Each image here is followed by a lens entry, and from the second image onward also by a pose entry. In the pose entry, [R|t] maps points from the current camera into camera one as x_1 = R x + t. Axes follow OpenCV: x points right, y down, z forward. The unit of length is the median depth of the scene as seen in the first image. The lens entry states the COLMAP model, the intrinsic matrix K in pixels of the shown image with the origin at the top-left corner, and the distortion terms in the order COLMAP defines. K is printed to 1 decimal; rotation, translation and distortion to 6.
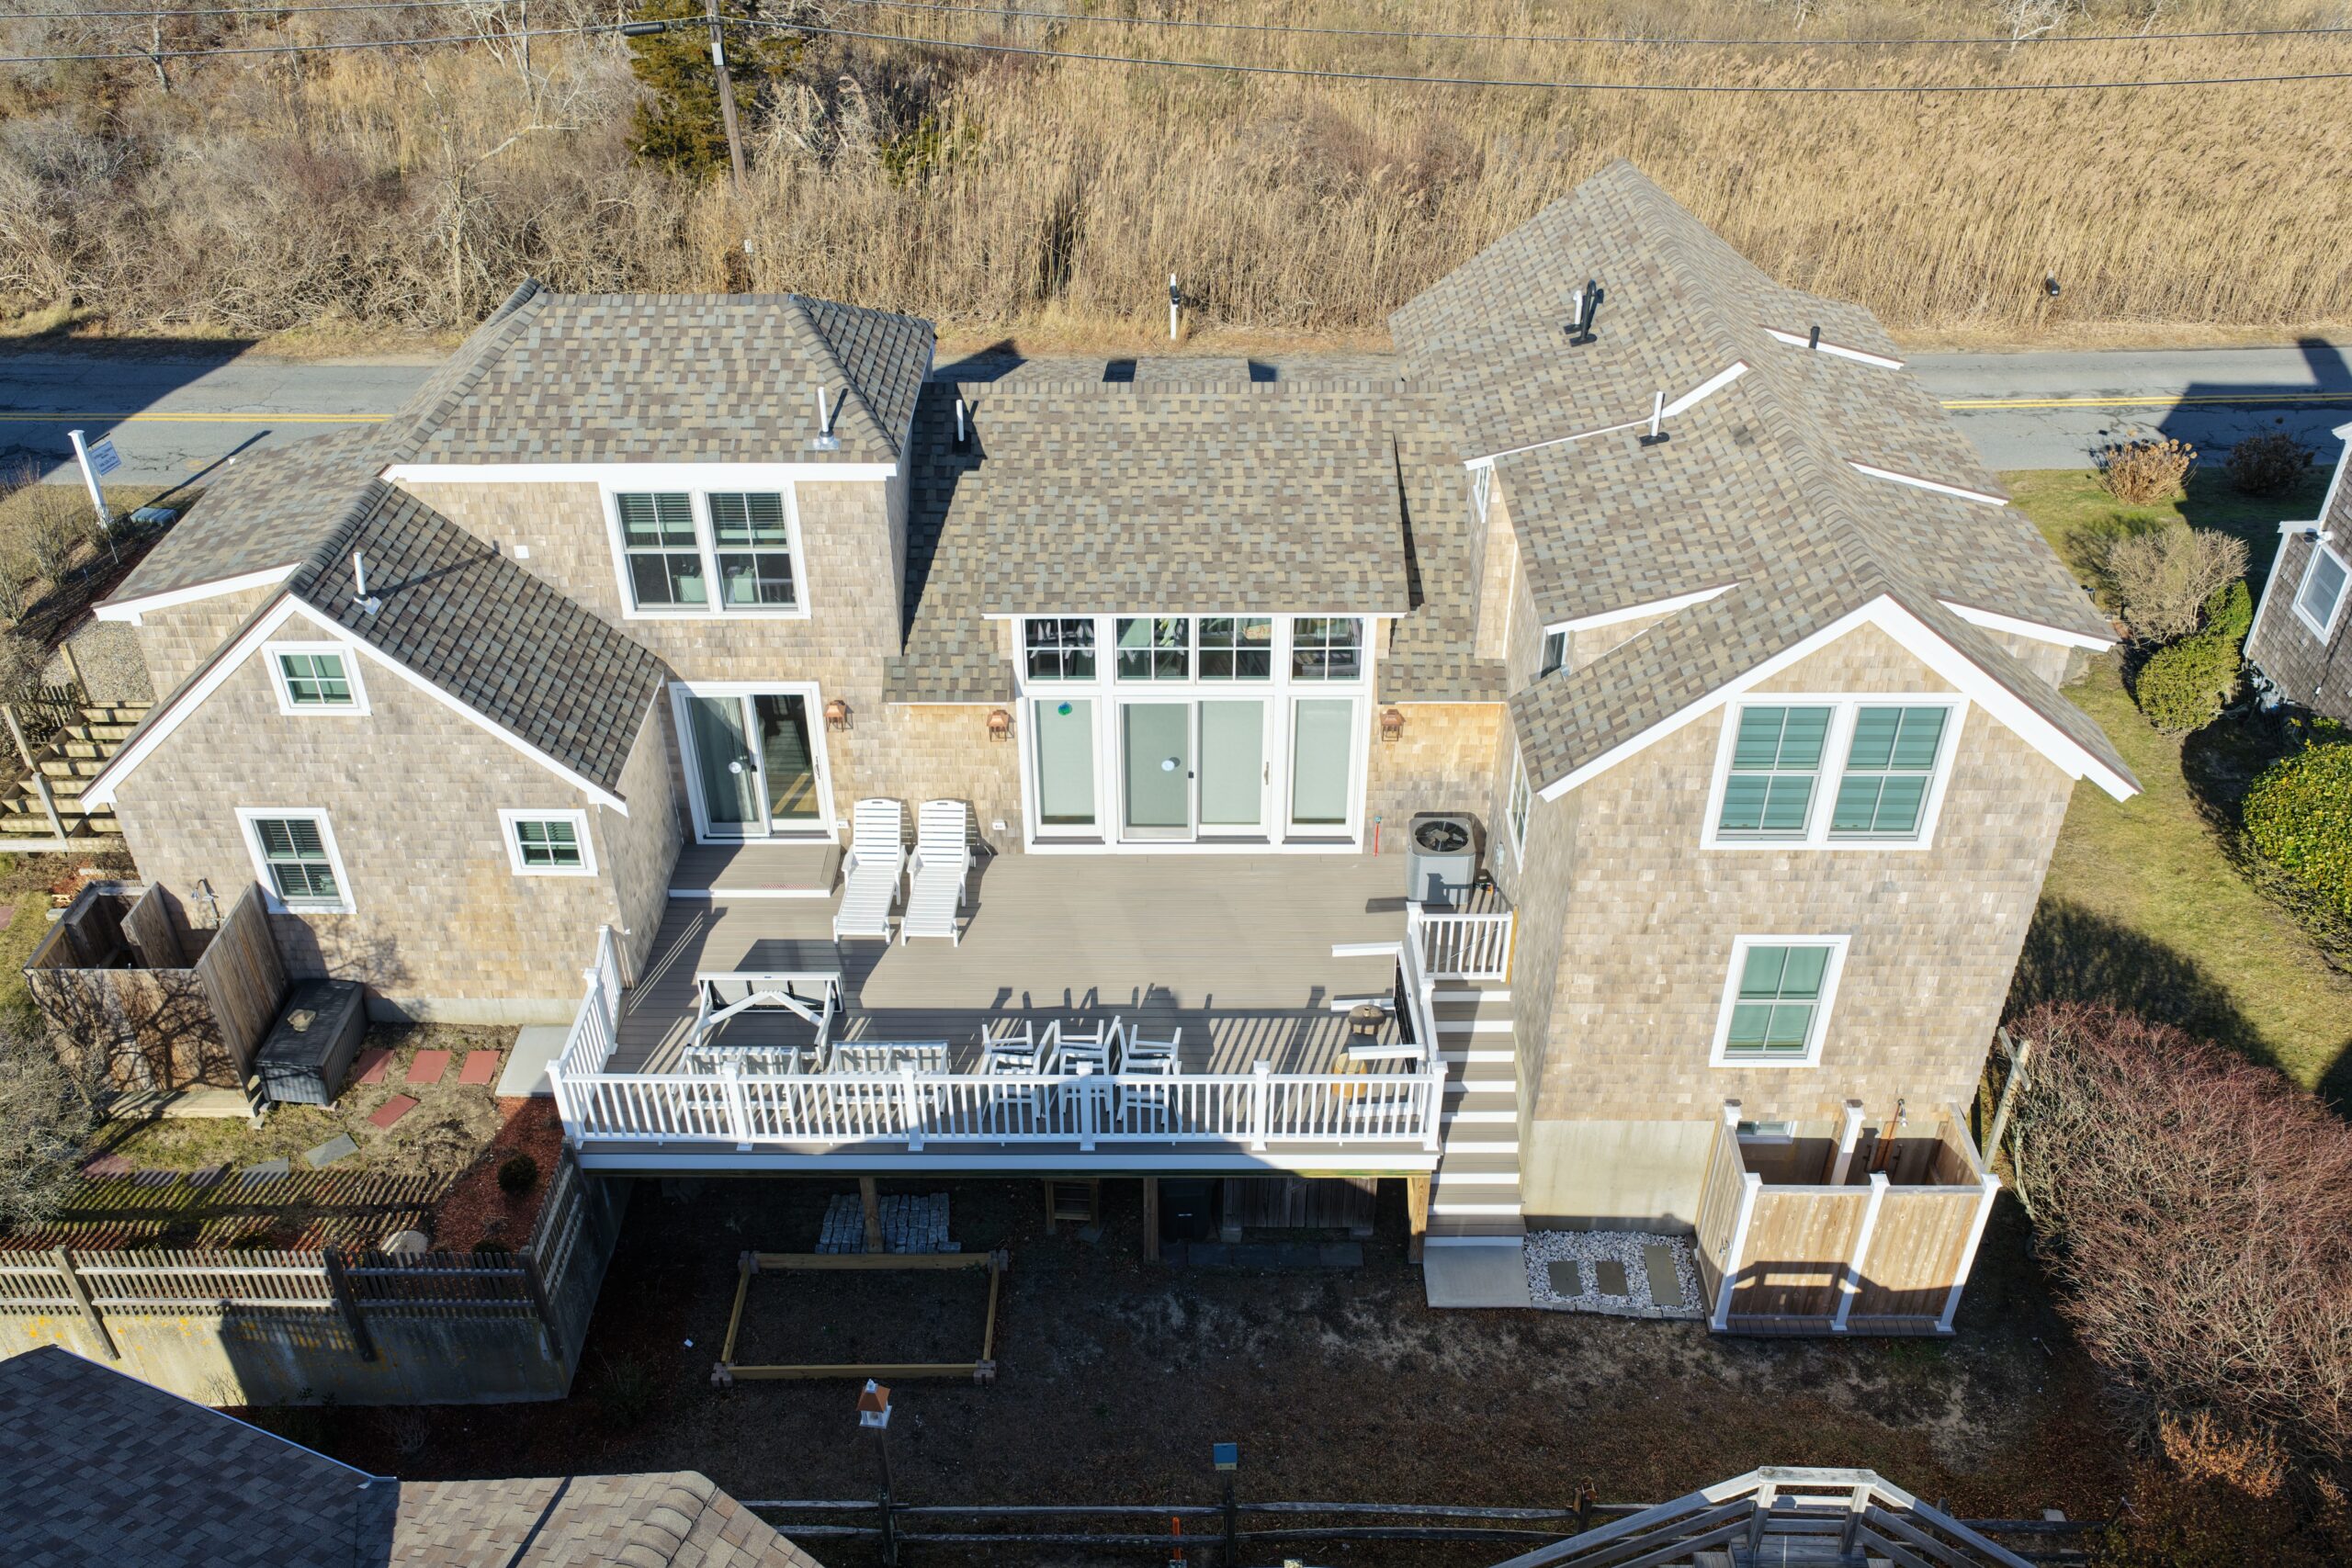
lens RADIAL K [[1957.9, 0, 1180.5], [0, 1957.9, 790.5], [0, 0, 1]] dist [-0.028794, 0.075505]
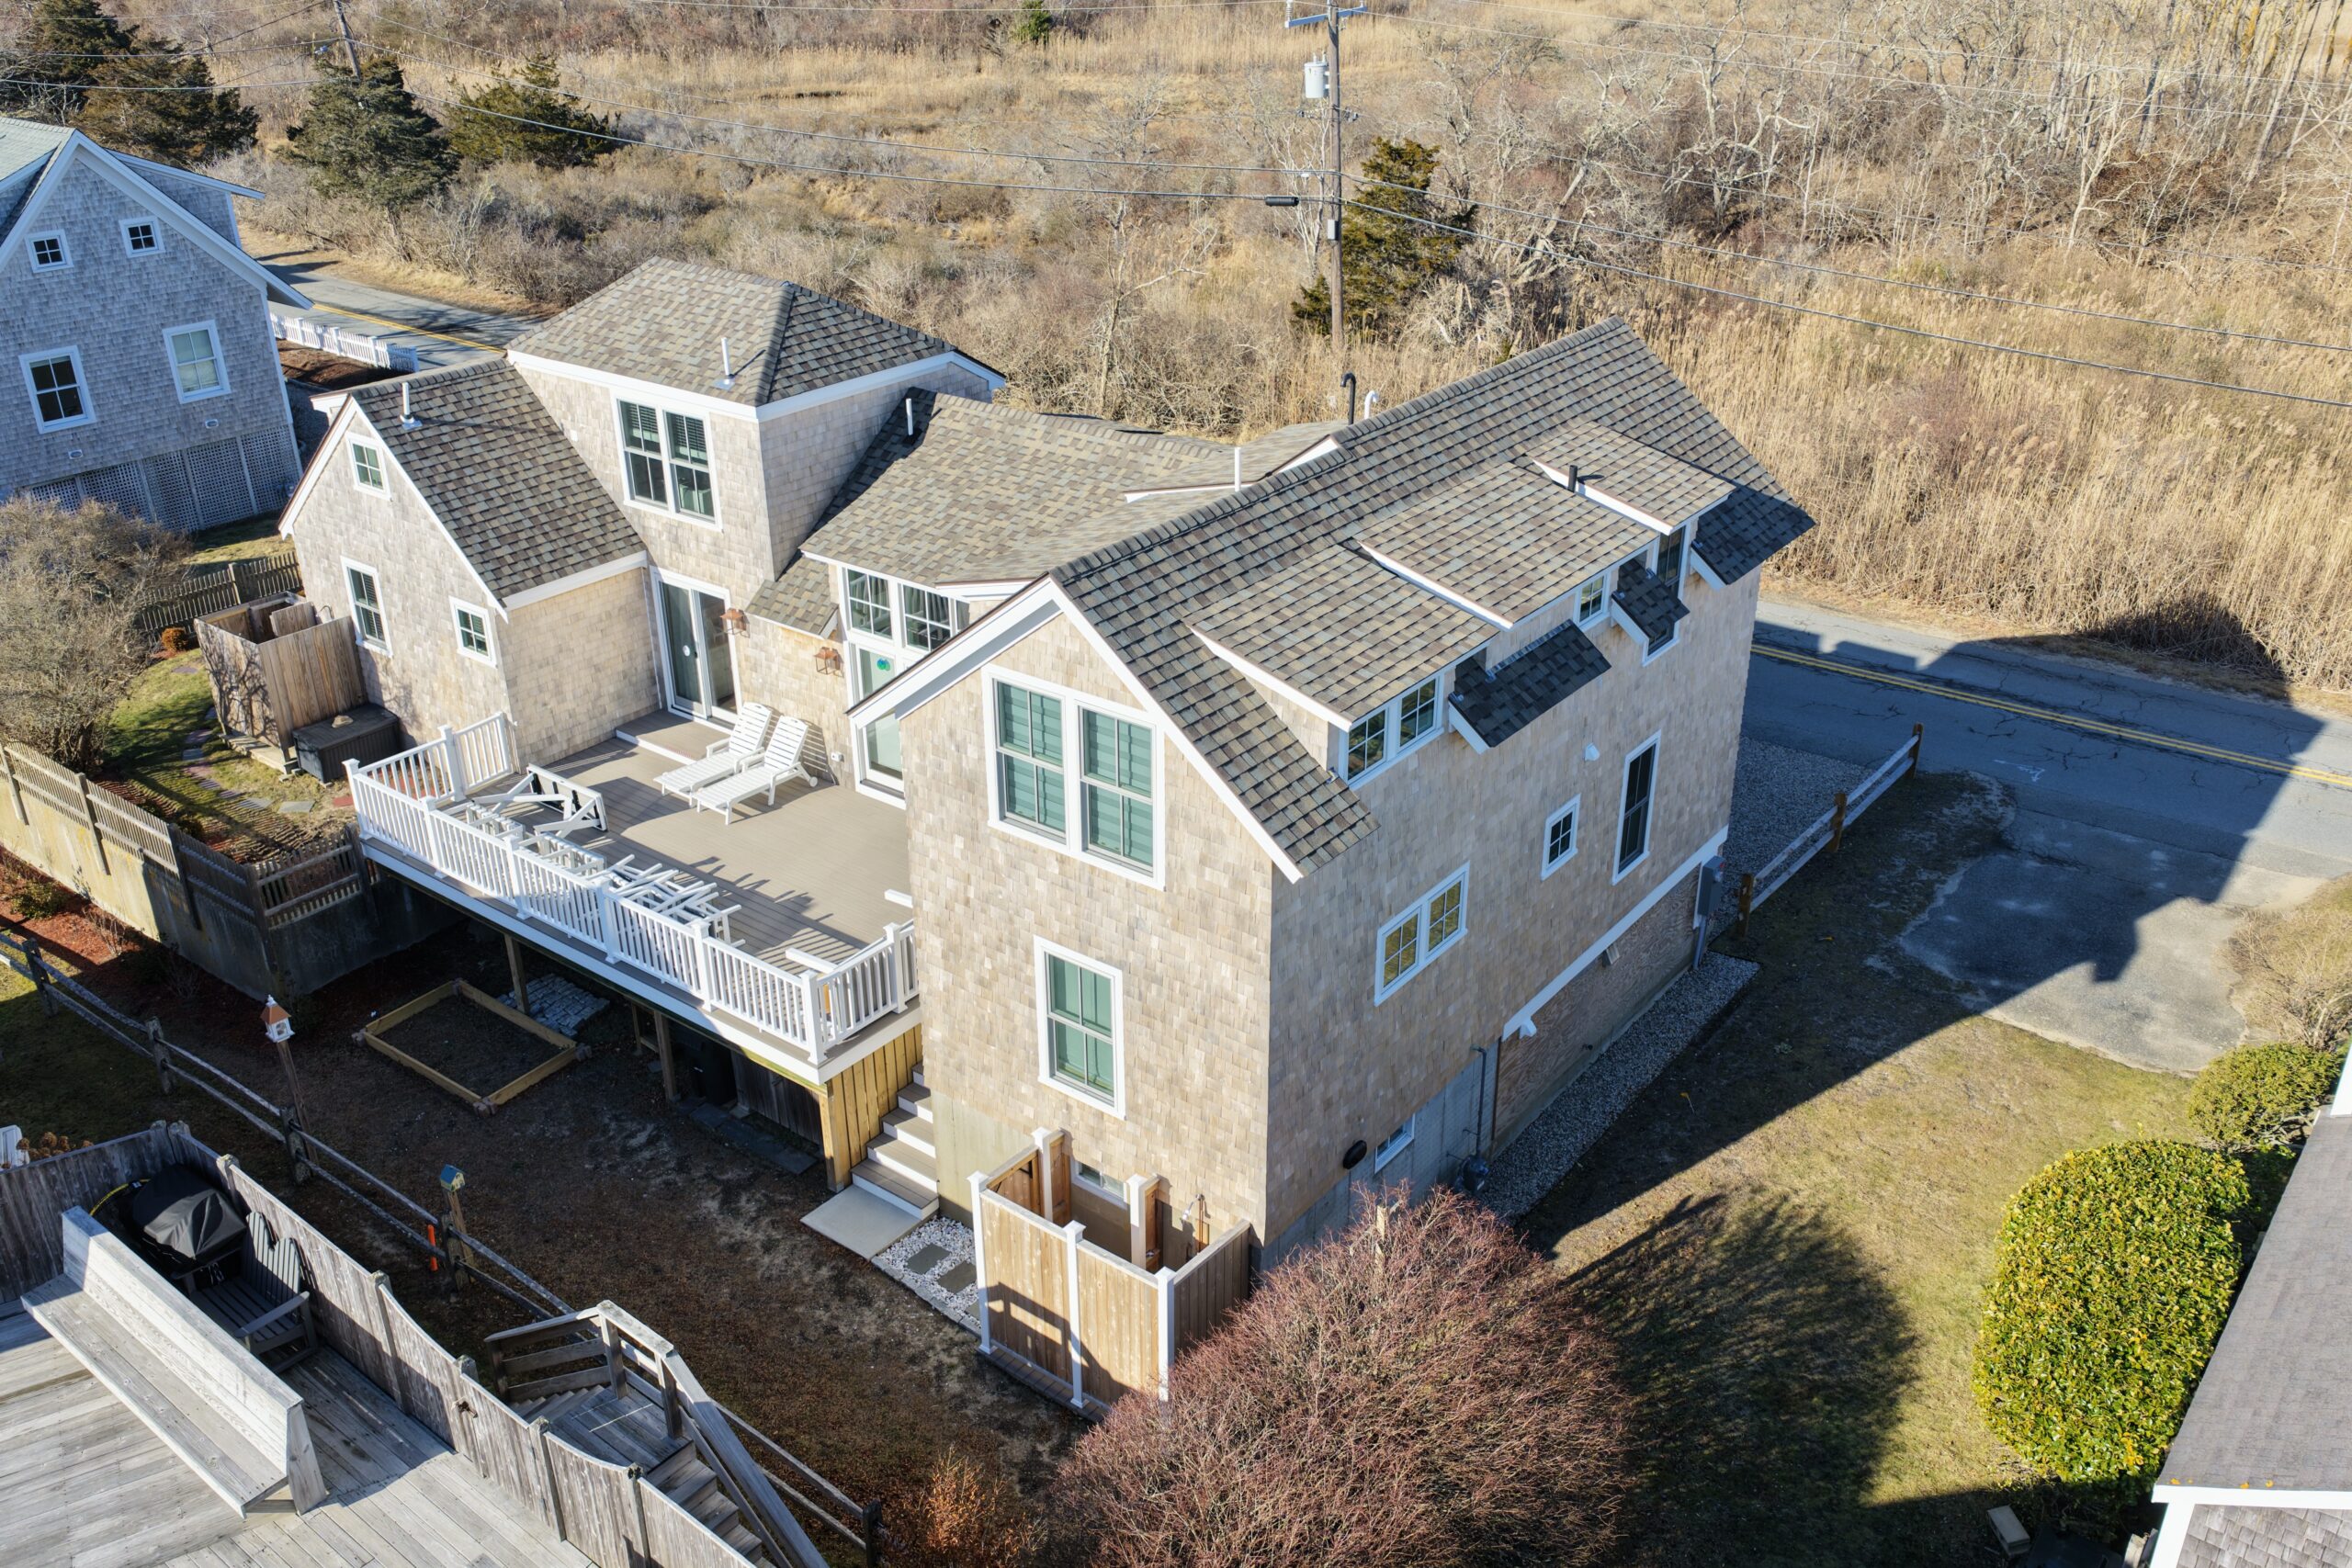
lens RADIAL K [[1957.9, 0, 1180.5], [0, 1957.9, 790.5], [0, 0, 1]] dist [-0.028794, 0.075505]
pose [[0.794997, 0.267163, -0.544614, 0.773771], [-0.347088, 0.936645, -0.047185, 0.022578], [0.497504, 0.226541, 0.837358, 0.153863]]
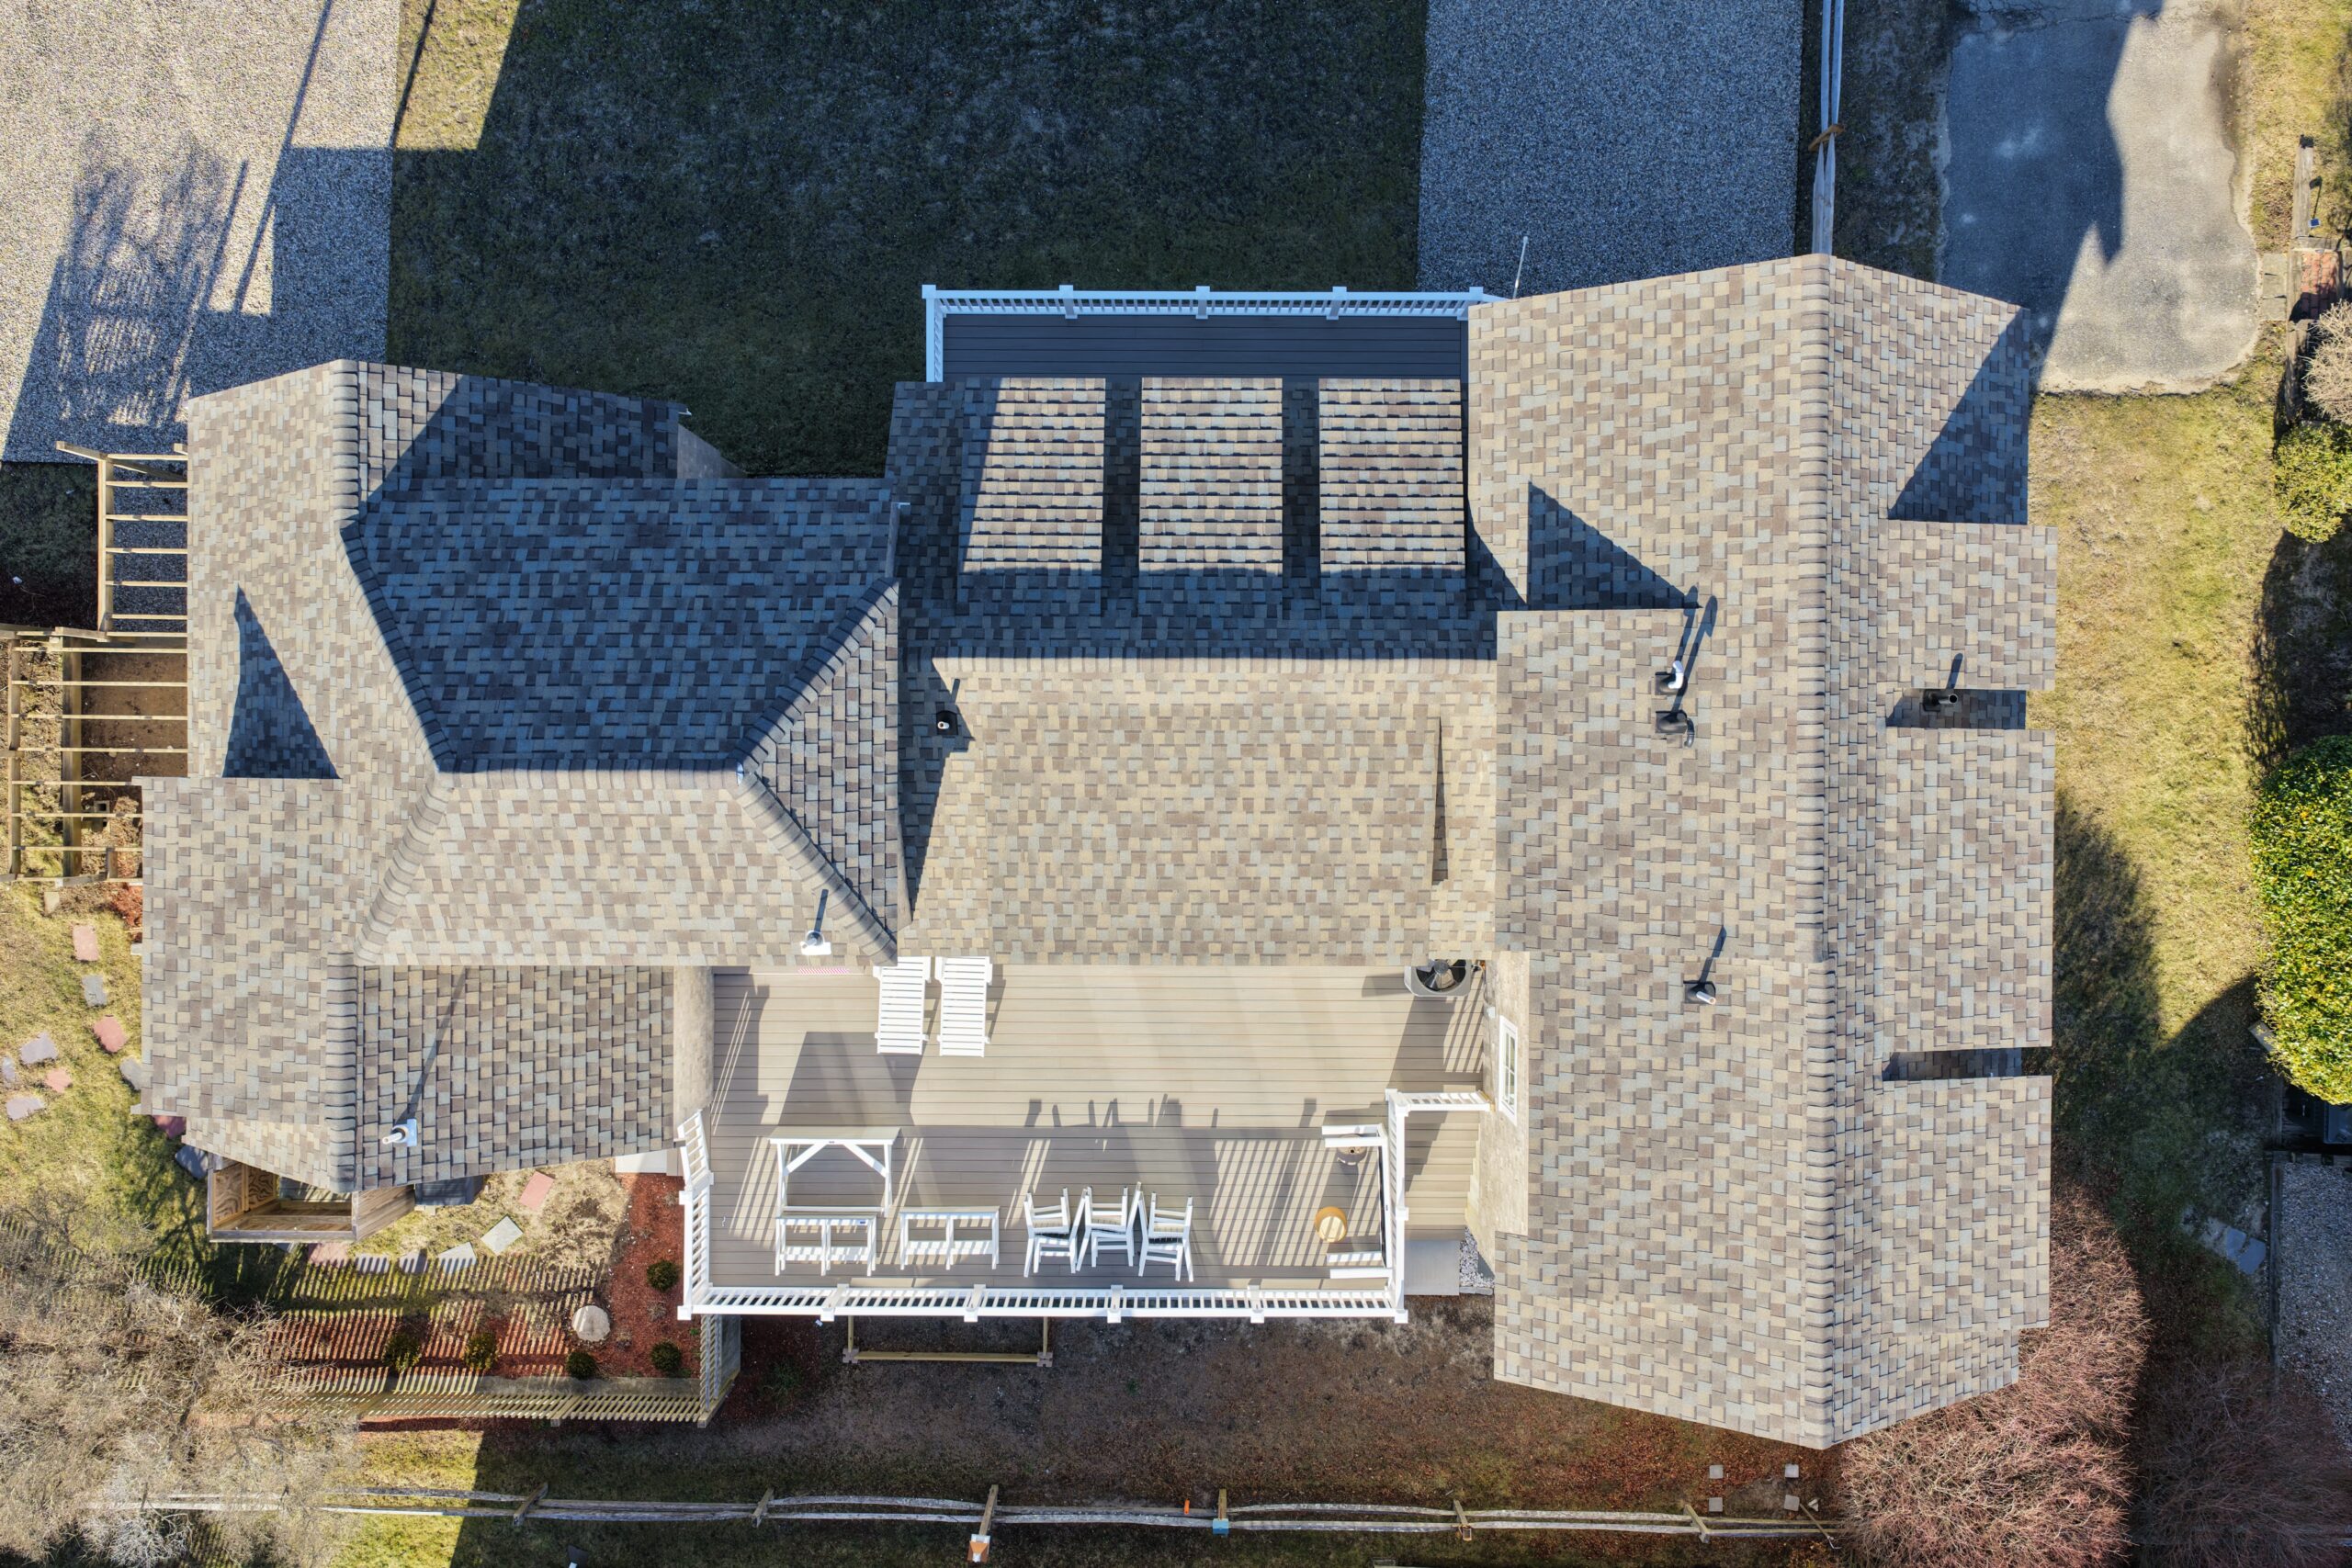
lens RADIAL K [[1957.9, 0, 1180.5], [0, 1957.9, 790.5], [0, 0, 1]] dist [-0.028794, 0.075505]
pose [[0.999984, 0.000897, 0.005656, -0.012868], [-0.005169, 0.566557, 0.824007, -0.955386], [-0.002465, -0.824022, 0.566552, 0.516524]]
